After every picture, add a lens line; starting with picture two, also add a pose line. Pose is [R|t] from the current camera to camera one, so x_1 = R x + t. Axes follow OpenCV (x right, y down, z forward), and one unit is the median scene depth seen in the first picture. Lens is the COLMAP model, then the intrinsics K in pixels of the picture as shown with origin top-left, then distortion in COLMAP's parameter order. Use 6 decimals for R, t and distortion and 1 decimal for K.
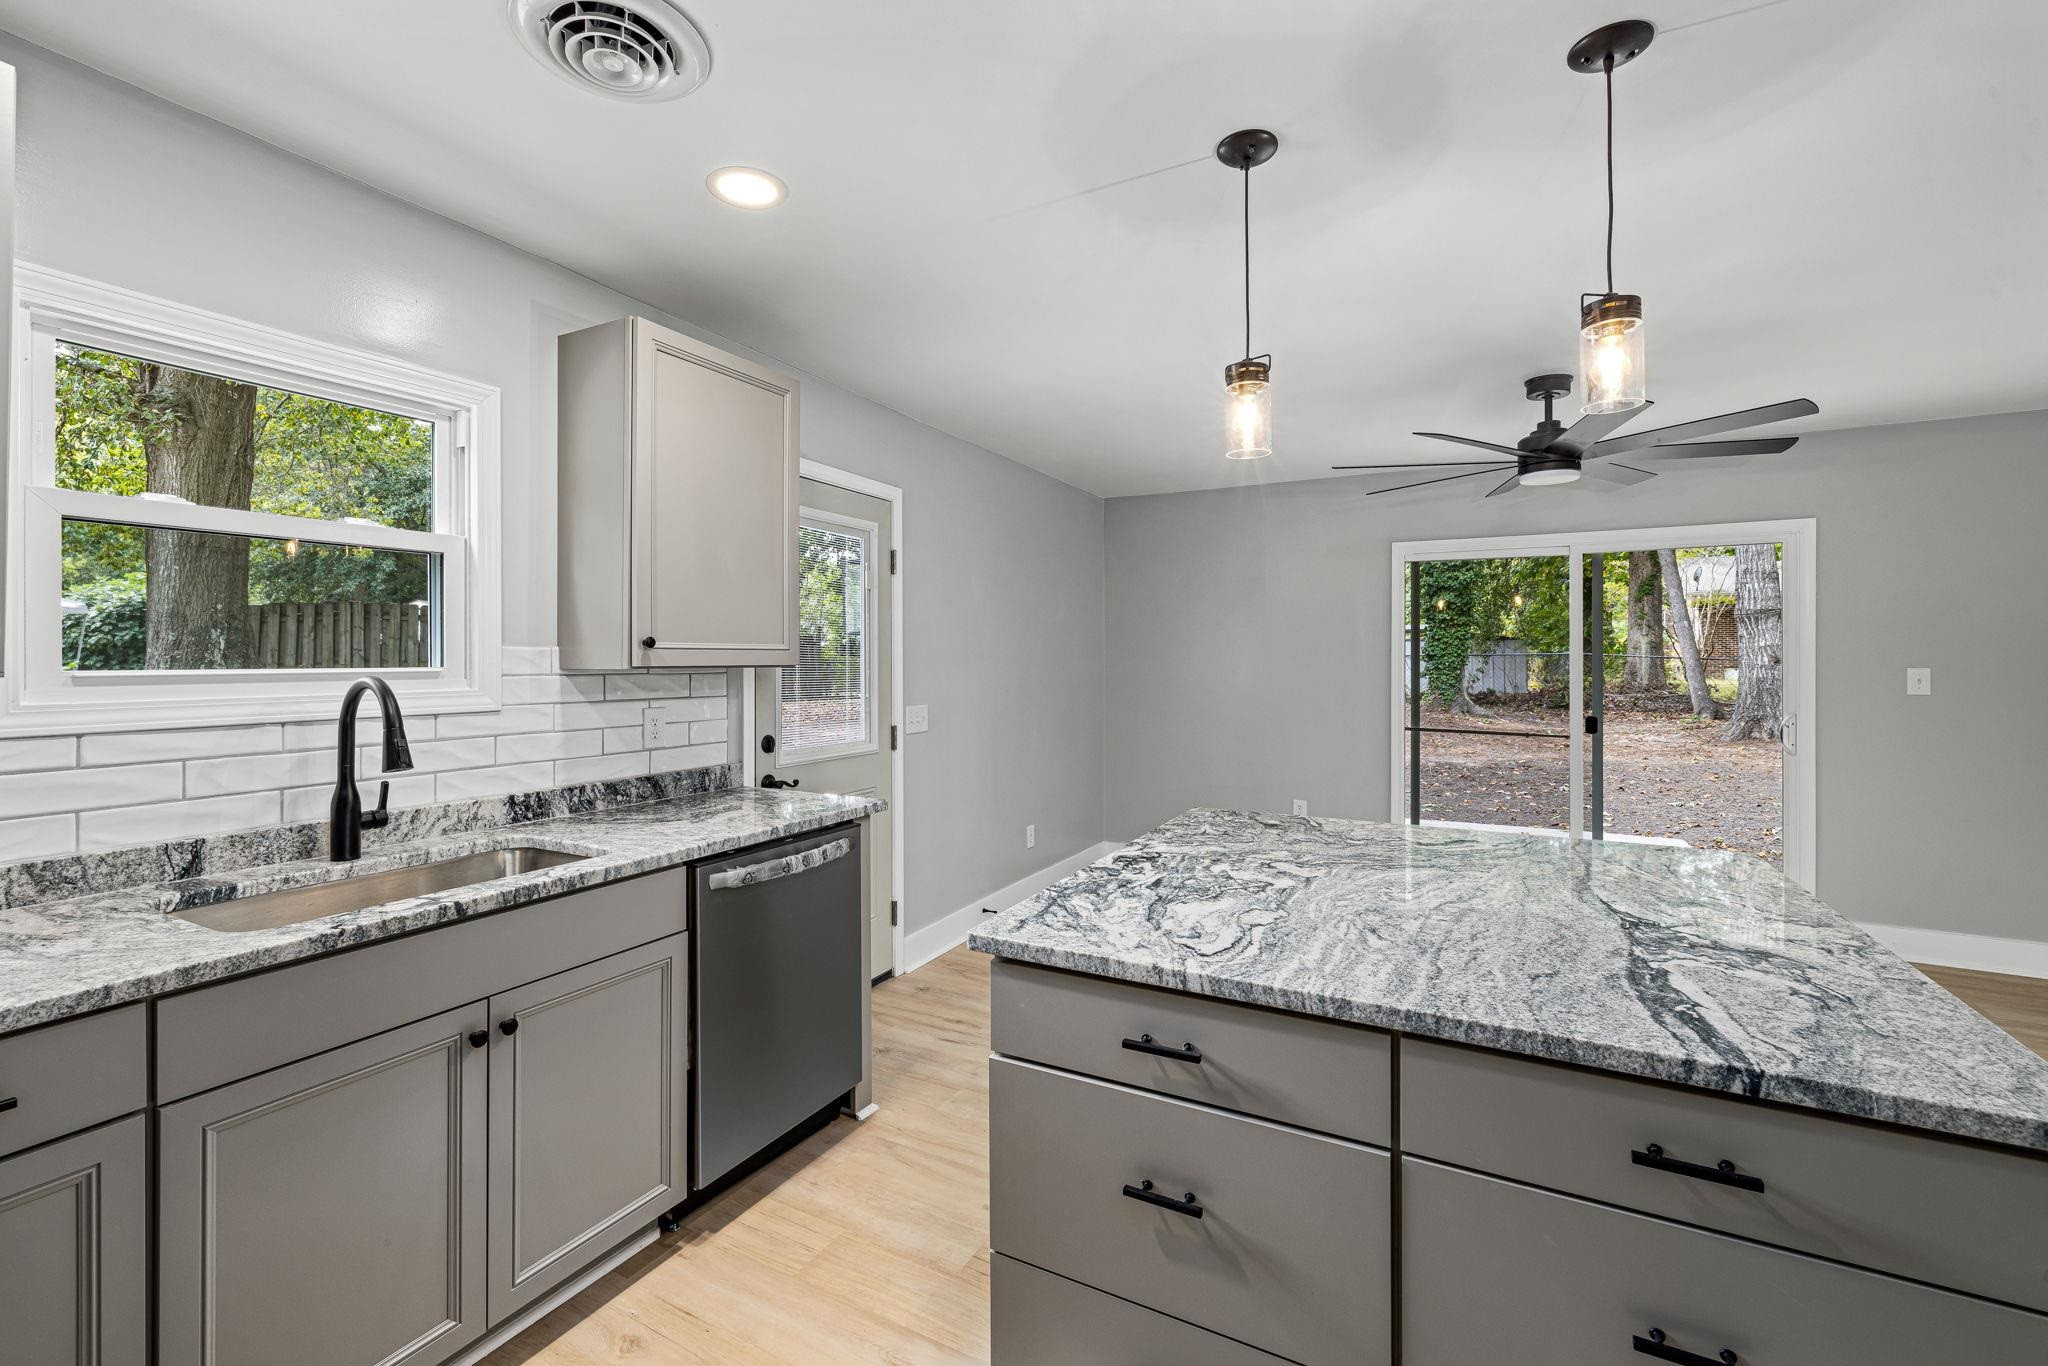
lens RADIAL K [[865.0, 0, 1013.5], [0, 865.0, 655.0], [0, 0, 1]] dist [0.000643, -0.000099]
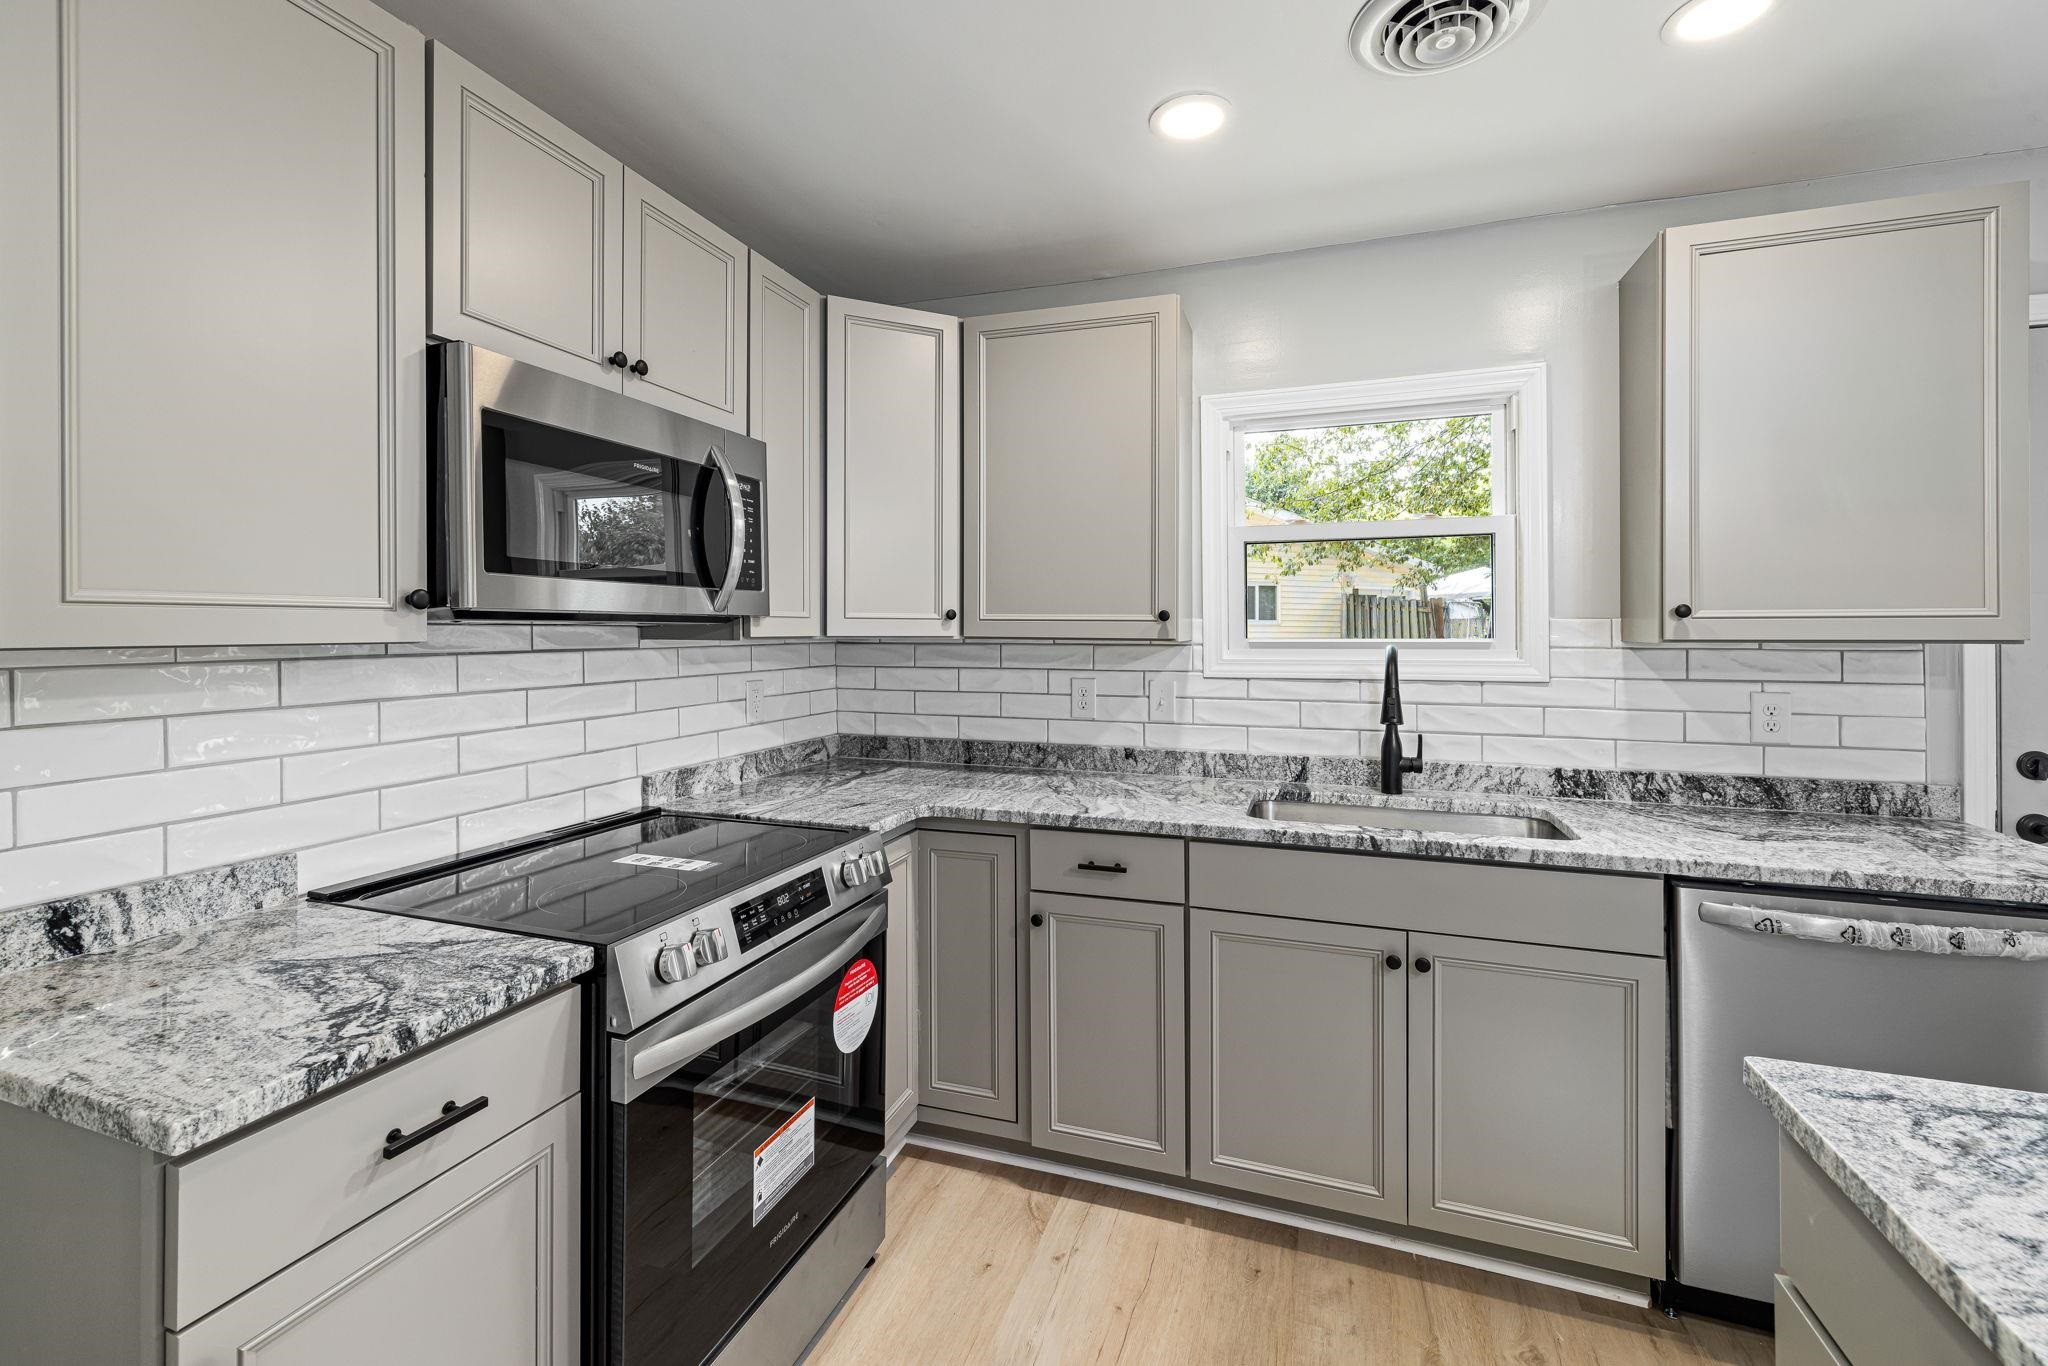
lens RADIAL K [[869.7, 0, 1015.3], [0, 869.7, 640.9], [0, 0, 1]] dist [-0.000044, -0.000045]
pose [[0.155592, 0.010527, -0.987765, 0.306427], [0.004826, 0.999923, 0.011416, 0.001531], [0.987810, -0.006543, 0.155529, 0.228325]]
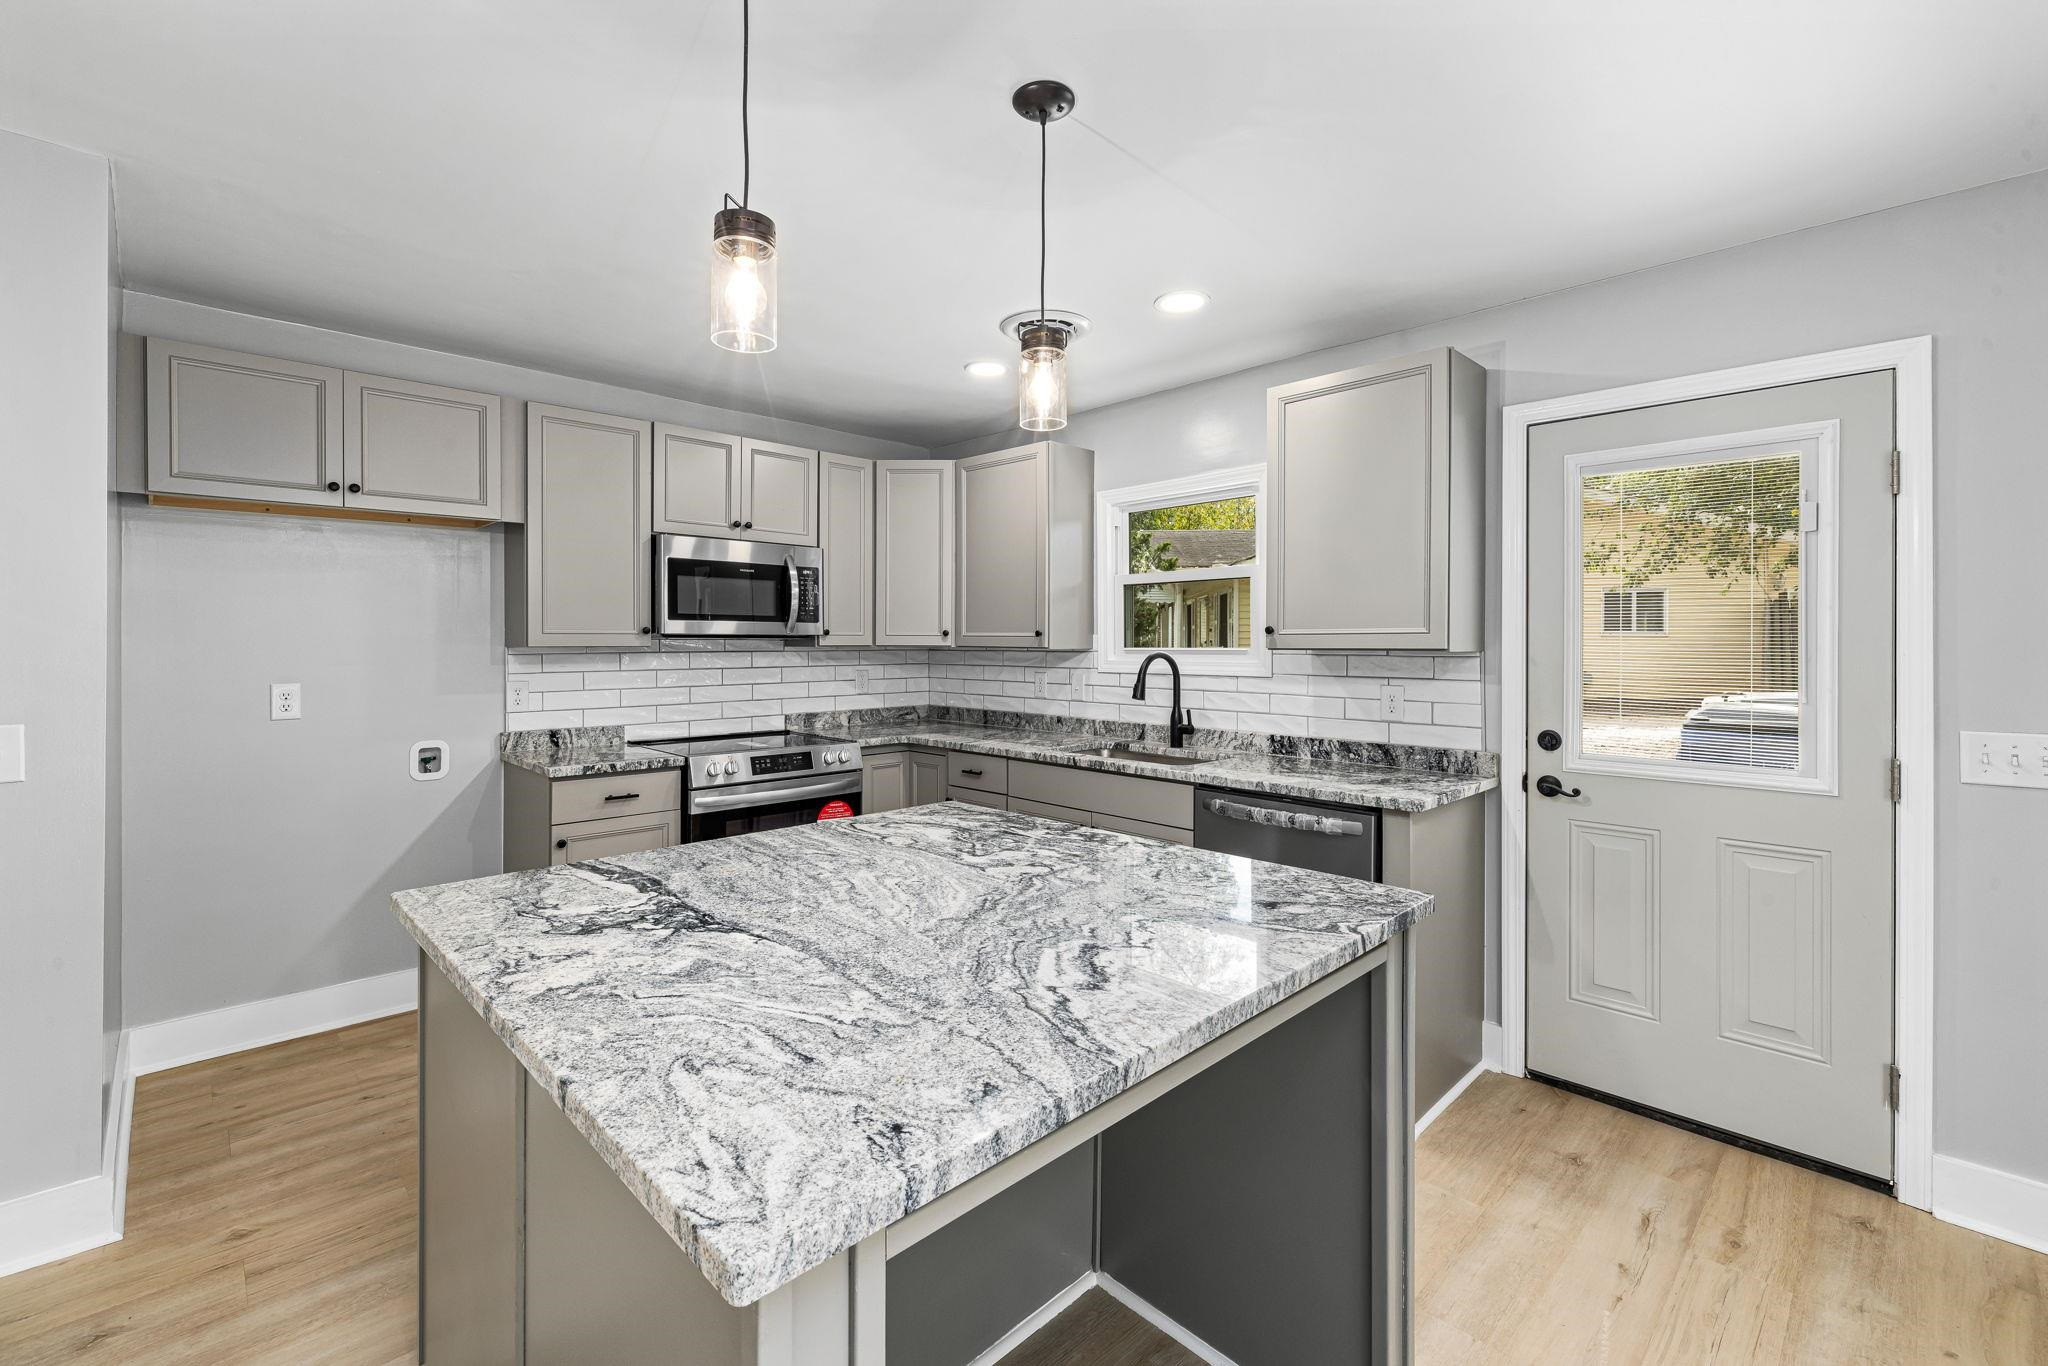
lens RADIAL K [[869.7, 0, 1015.3], [0, 869.7, 640.9], [0, 0, 1]] dist [-0.000044, -0.000045]
pose [[-0.299850, -0.003407, -0.953980, 0.966563], [0.003003, 0.999985, -0.004515, 0.007081], [0.953982, -0.004219, -0.299835, 1.021964]]
